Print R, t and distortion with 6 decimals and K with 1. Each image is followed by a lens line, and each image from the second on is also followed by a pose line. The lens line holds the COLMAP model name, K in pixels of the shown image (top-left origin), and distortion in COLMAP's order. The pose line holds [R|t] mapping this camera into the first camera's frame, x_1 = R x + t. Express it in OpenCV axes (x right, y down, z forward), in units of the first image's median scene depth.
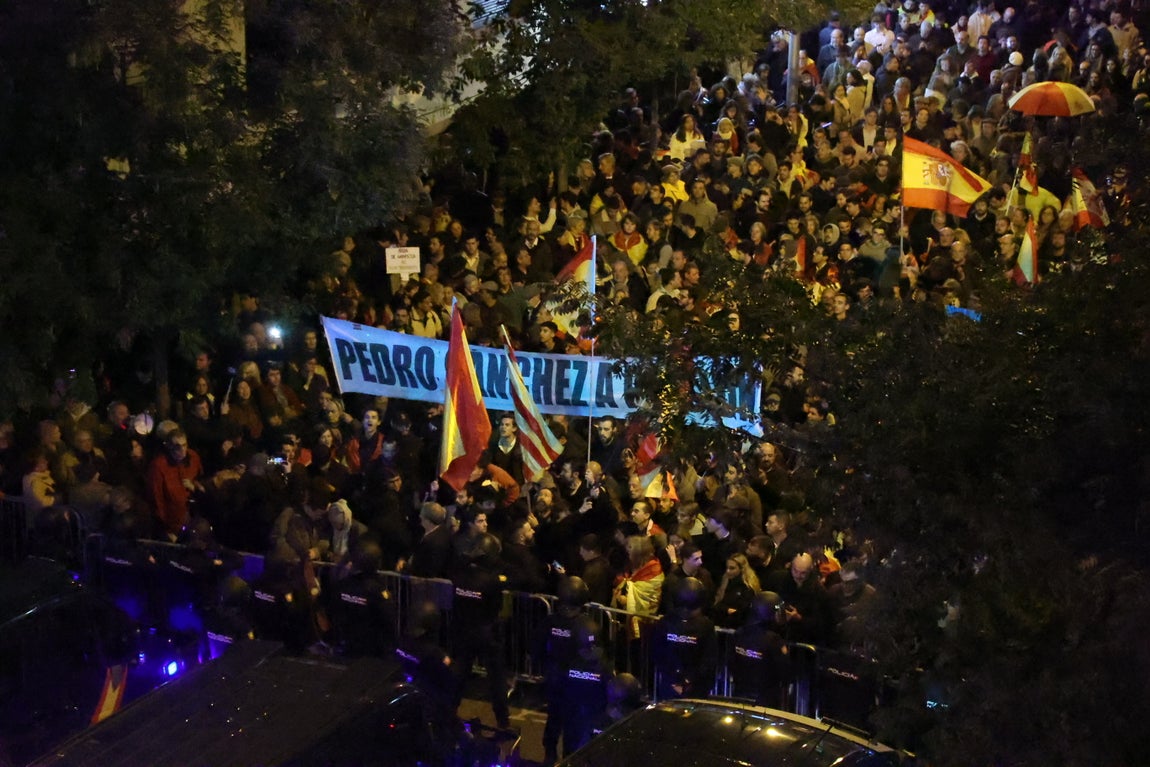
lens RADIAL K [[2504.4, 0, 575.0], [0, 2504.4, 383.5], [0, 0, 1]] dist [-0.135587, -0.024499]
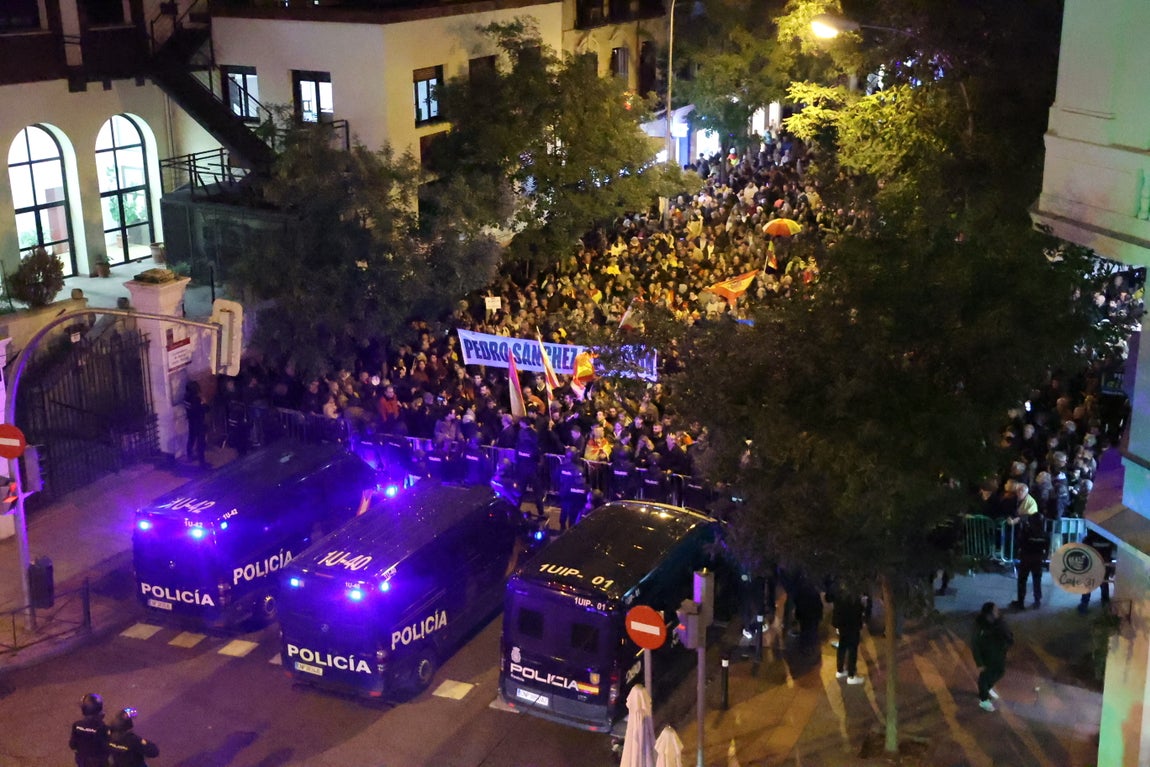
lens RADIAL K [[2504.4, 0, 575.0], [0, 2504.4, 383.5], [0, 0, 1]] dist [-0.135587, -0.024499]
pose [[0.999780, -0.020638, 0.003758, -0.004771], [0.020624, 0.999780, 0.003851, 0.013507], [-0.003836, -0.003773, 0.999986, -1.207764]]
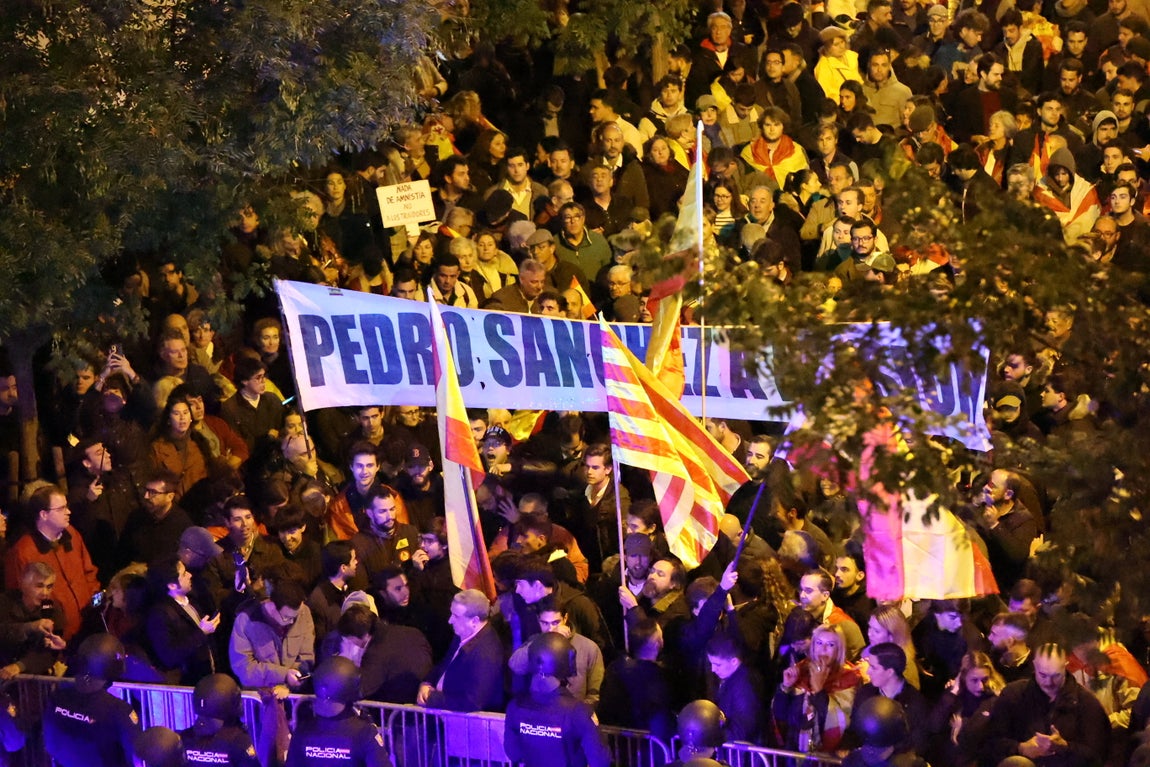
lens RADIAL K [[2504.4, 0, 575.0], [0, 2504.4, 383.5], [0, 0, 1]] dist [-0.135587, -0.024499]
pose [[0.998789, -0.049042, 0.003802, -0.032249], [0.049126, 0.998432, -0.026845, 0.013905], [-0.002479, 0.026999, 0.999632, 0.388011]]
